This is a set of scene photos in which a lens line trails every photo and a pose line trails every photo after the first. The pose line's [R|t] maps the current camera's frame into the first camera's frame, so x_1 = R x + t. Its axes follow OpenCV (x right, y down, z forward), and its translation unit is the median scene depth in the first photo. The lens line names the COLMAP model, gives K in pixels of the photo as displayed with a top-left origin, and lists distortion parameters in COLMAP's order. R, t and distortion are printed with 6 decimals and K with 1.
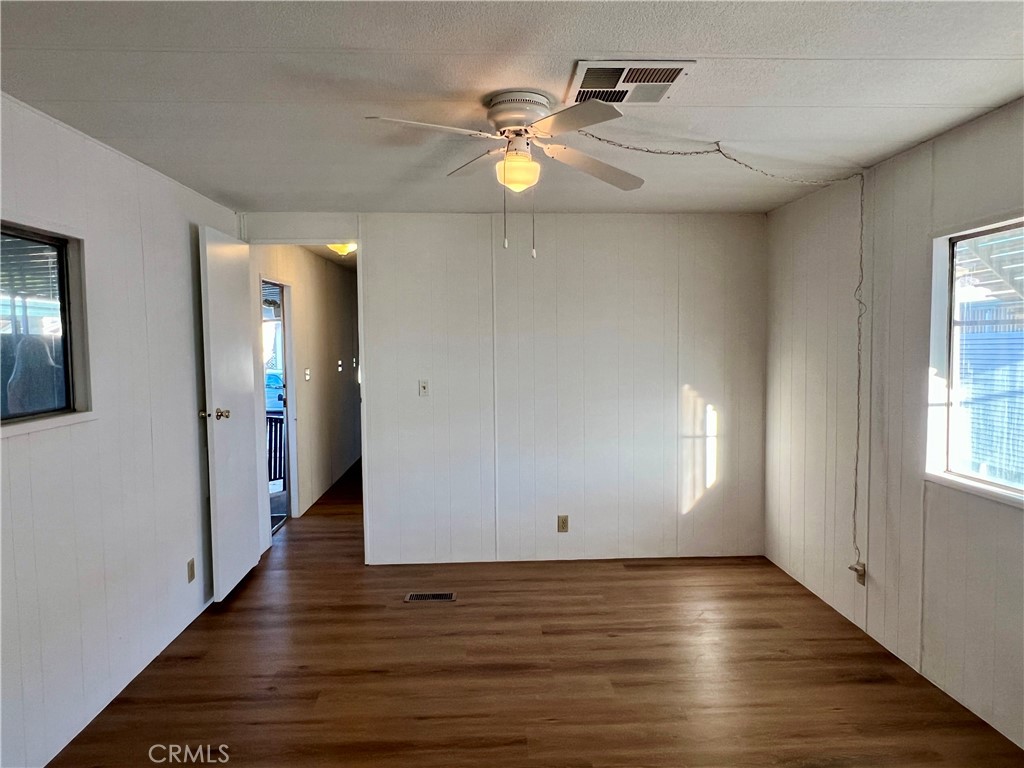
lens RADIAL K [[662.0, 0, 512.0], [0, 662.0, 384.0], [0, 0, 1]] dist [-0.001267, -0.001751]
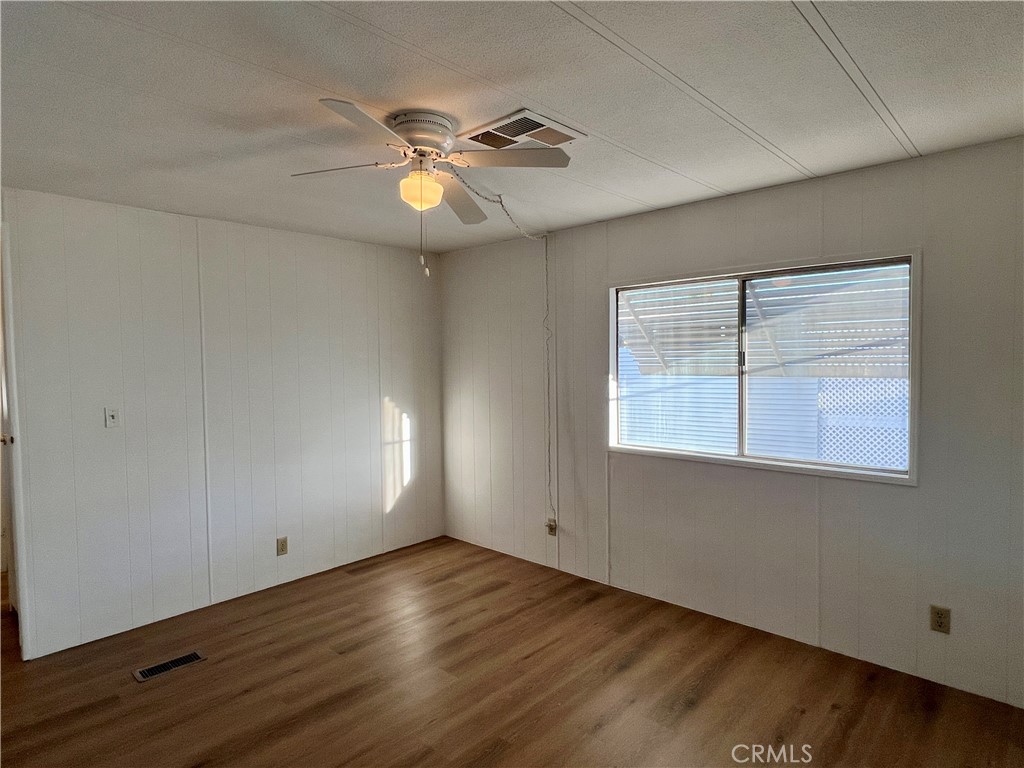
lens RADIAL K [[588.8, 0, 512.0], [0, 588.8, 384.0], [0, 0, 1]] dist [0.002310, 0.000437]
pose [[0.715164, -0.033337, 0.698162, -0.342015], [0.051053, 0.998685, -0.004609, -0.006753], [-0.697090, 0.038939, 0.715925, 0.165021]]
